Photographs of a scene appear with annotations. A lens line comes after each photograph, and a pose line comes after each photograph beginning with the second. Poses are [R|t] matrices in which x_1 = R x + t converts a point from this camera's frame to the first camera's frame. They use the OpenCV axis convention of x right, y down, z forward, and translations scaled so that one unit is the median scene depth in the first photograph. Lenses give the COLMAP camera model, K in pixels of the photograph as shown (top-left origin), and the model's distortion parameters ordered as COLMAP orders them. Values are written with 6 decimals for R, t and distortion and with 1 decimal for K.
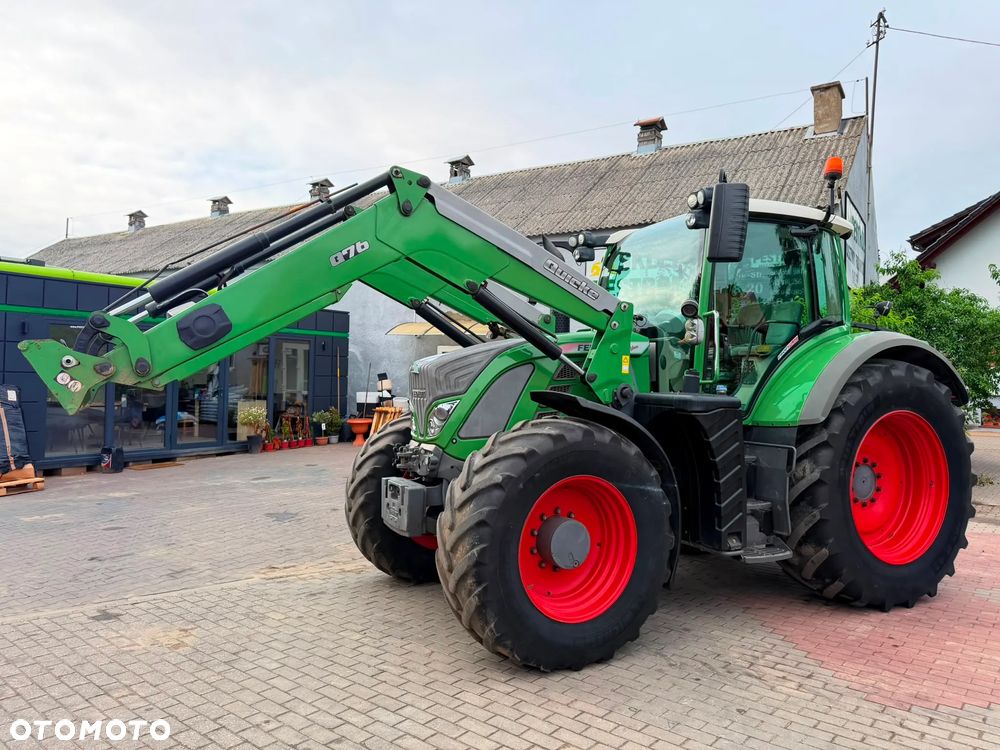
lens RADIAL K [[708.0, 0, 499.1], [0, 708.0, 365.4], [0, 0, 1]] dist [0.026708, -0.030365]
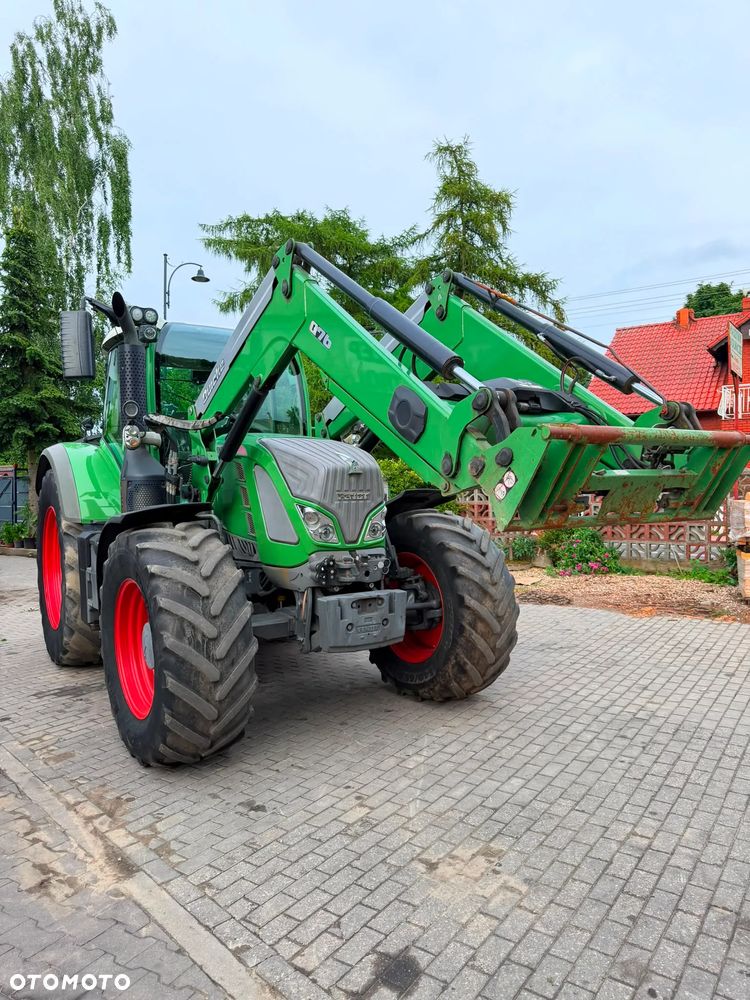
lens RADIAL K [[708.0, 0, 372.1], [0, 708.0, 502.8], [0, 0, 1]] dist [0.026708, -0.030365]
pose [[-0.093183, -0.033592, 0.995082, -1.023032], [-0.015750, 0.999355, 0.032261, 0.019113], [-0.995524, -0.012666, -0.093652, 1.068010]]
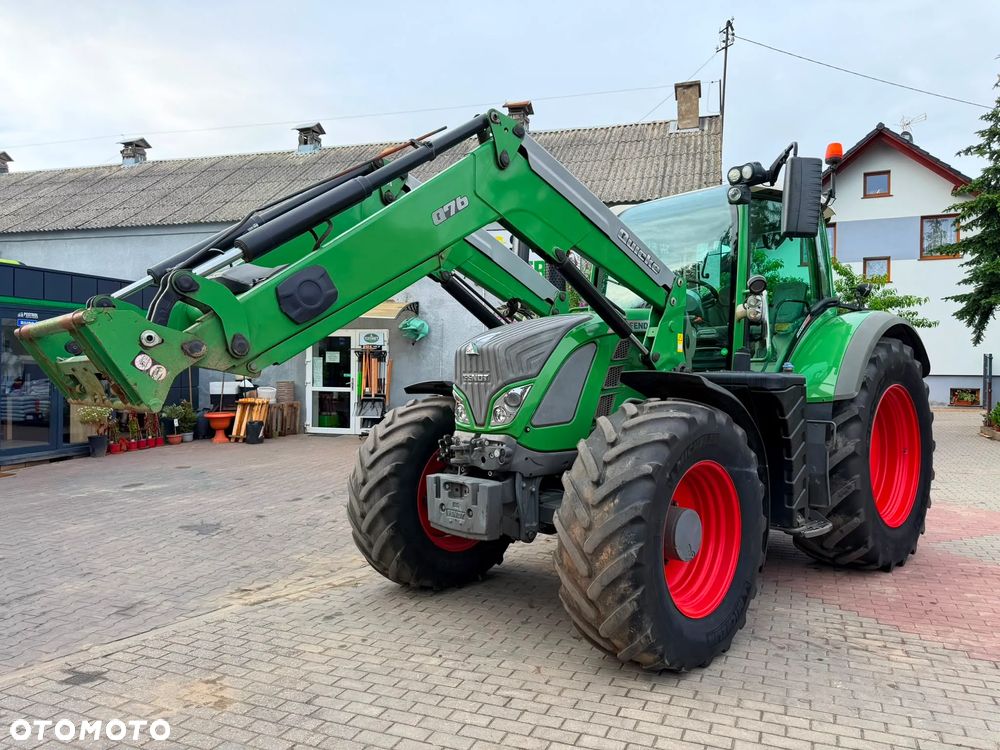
lens RADIAL K [[708.0, 0, 504.9], [0, 708.0, 370.9], [0, 0, 1]] dist [0.026708, -0.030365]
pose [[0.958975, -0.017222, 0.282968, -0.330280], [0.009706, 0.999562, 0.027940, 0.007562], [-0.283325, -0.024047, 0.958722, 0.150278]]
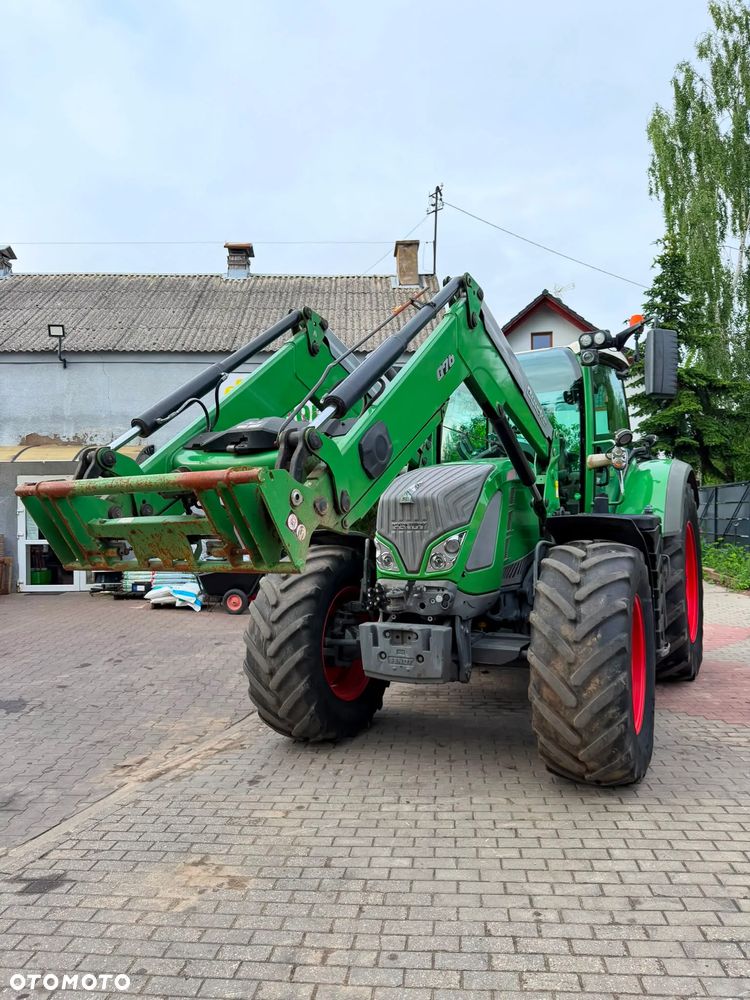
lens RADIAL K [[708.0, 0, 376.9], [0, 708.0, 500.9], [0, 0, 1]] dist [0.026708, -0.030365]
pose [[0.831264, -0.028776, 0.555133, -0.653499], [0.023881, 0.999586, 0.016055, -0.008002], [-0.555365, -0.000088, 0.831607, 0.275669]]
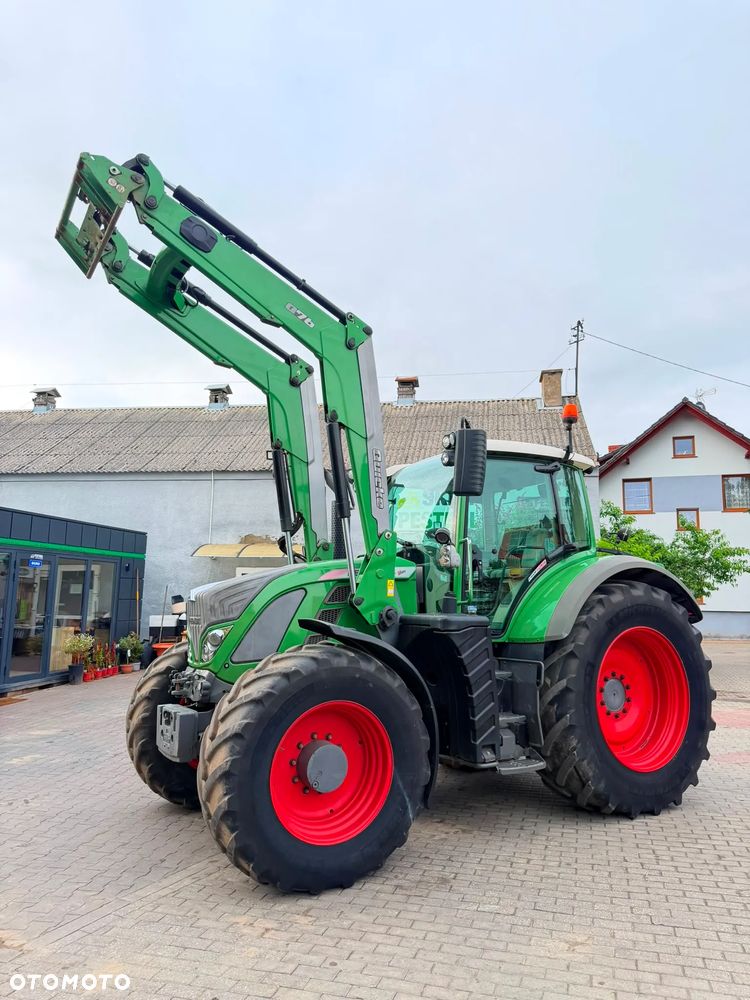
lens RADIAL K [[708.0, 0, 373.2], [0, 708.0, 490.4], [0, 0, 1]] dist [0.026708, -0.030365]
pose [[0.923332, 0.050598, 0.380654, -0.981285], [-0.001197, 0.991655, -0.128911, -0.024524], [-0.384000, 0.118572, 0.915688, -0.110933]]
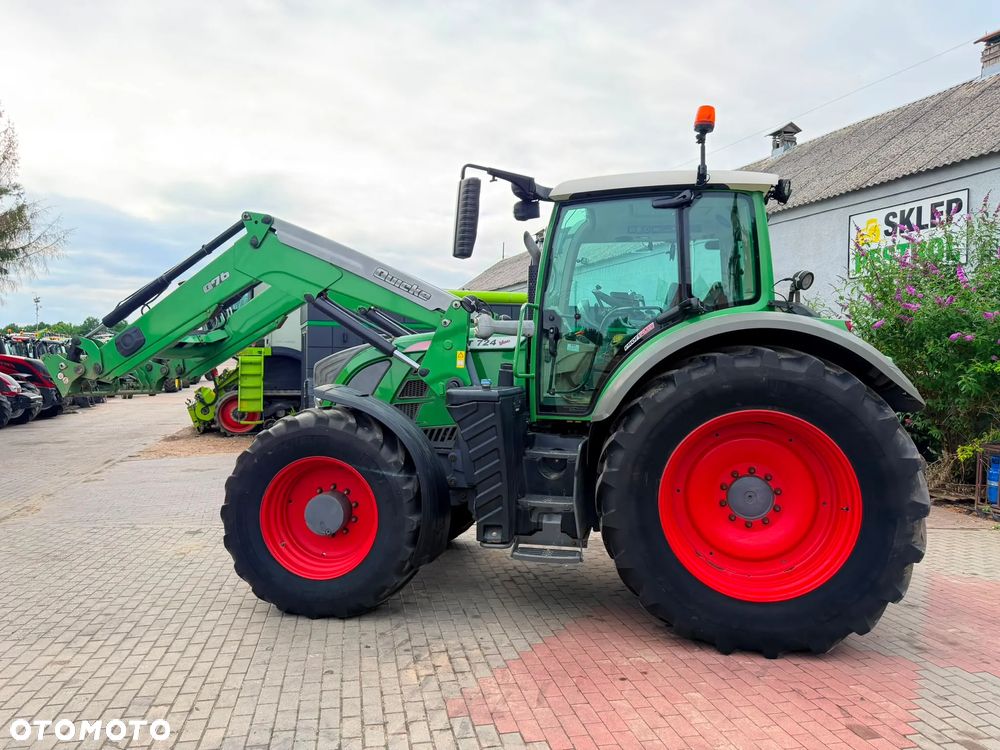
lens RADIAL K [[708.0, 0, 506.6], [0, 708.0, 376.9], [0, 0, 1]] dist [0.026708, -0.030365]
pose [[0.793367, -0.001208, -0.608743, 0.896477], [0.018391, 0.999589, 0.021985, 0.002751], [0.608466, -0.028637, 0.793063, 0.216390]]
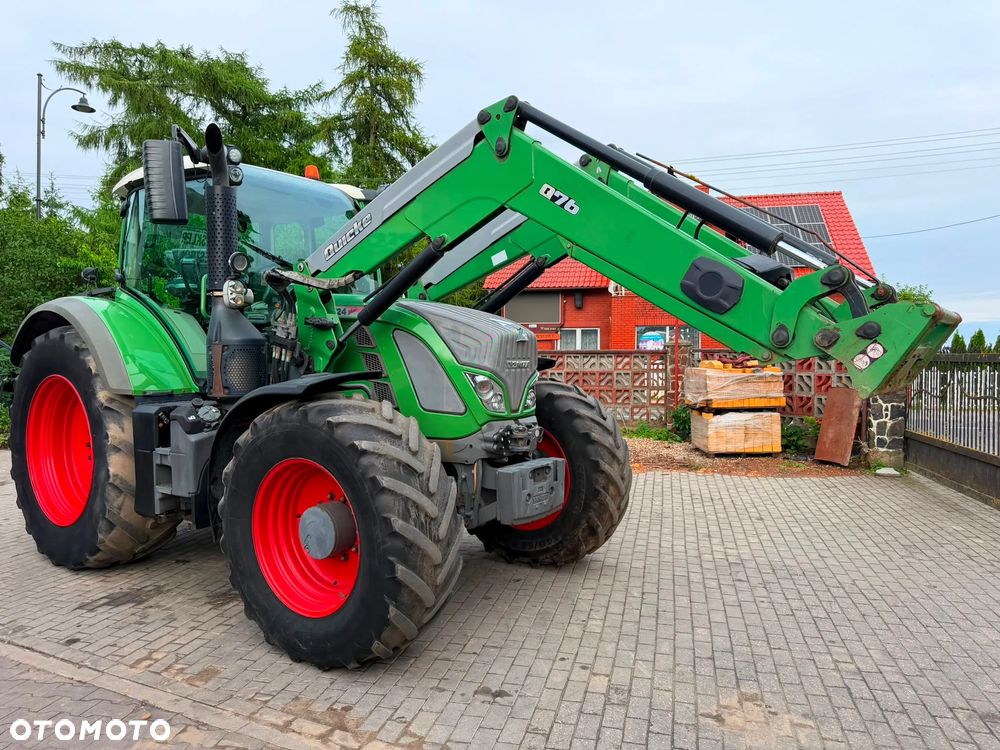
lens RADIAL K [[708.0, 0, 497.3], [0, 708.0, 368.1], [0, 0, 1]] dist [0.026708, -0.030365]
pose [[-0.441954, -0.032437, 0.896451, -0.903739], [-0.026898, 0.999376, 0.022901, 0.025965], [-0.896634, -0.013991, -0.442551, 1.426345]]
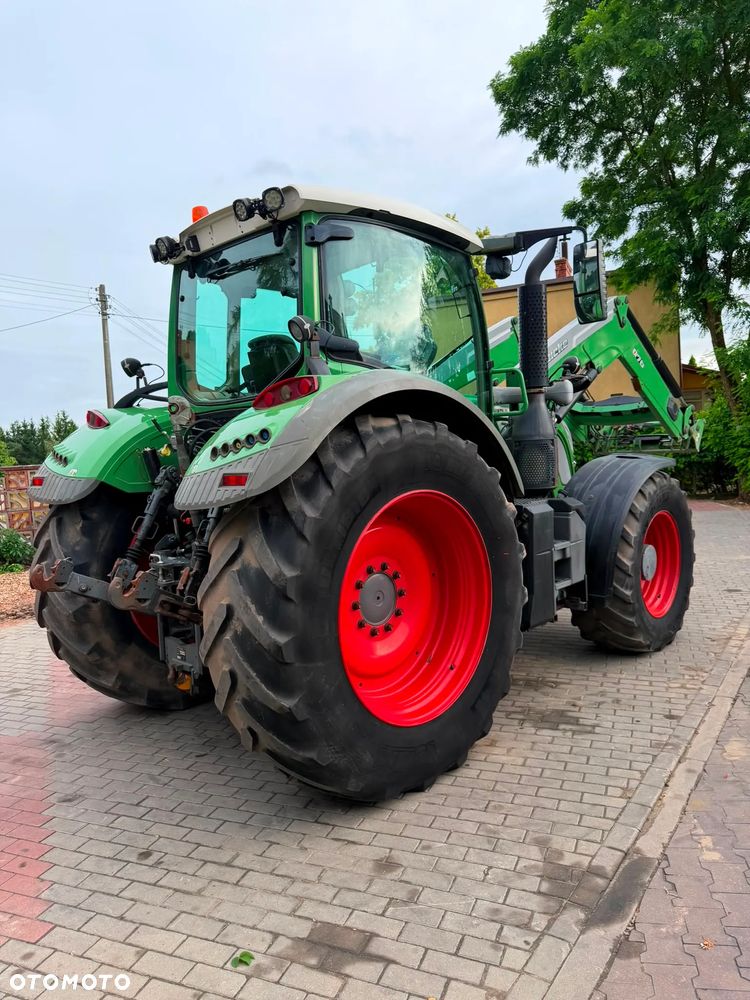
lens RADIAL K [[708.0, 0, 371.9], [0, 708.0, 499.2], [0, 0, 1]] dist [0.026708, -0.030365]
pose [[-0.947028, 0.059182, -0.315652, 0.647455], [0.049455, 0.998025, 0.038745, 0.060254], [0.317321, 0.021082, -0.948084, 2.196827]]
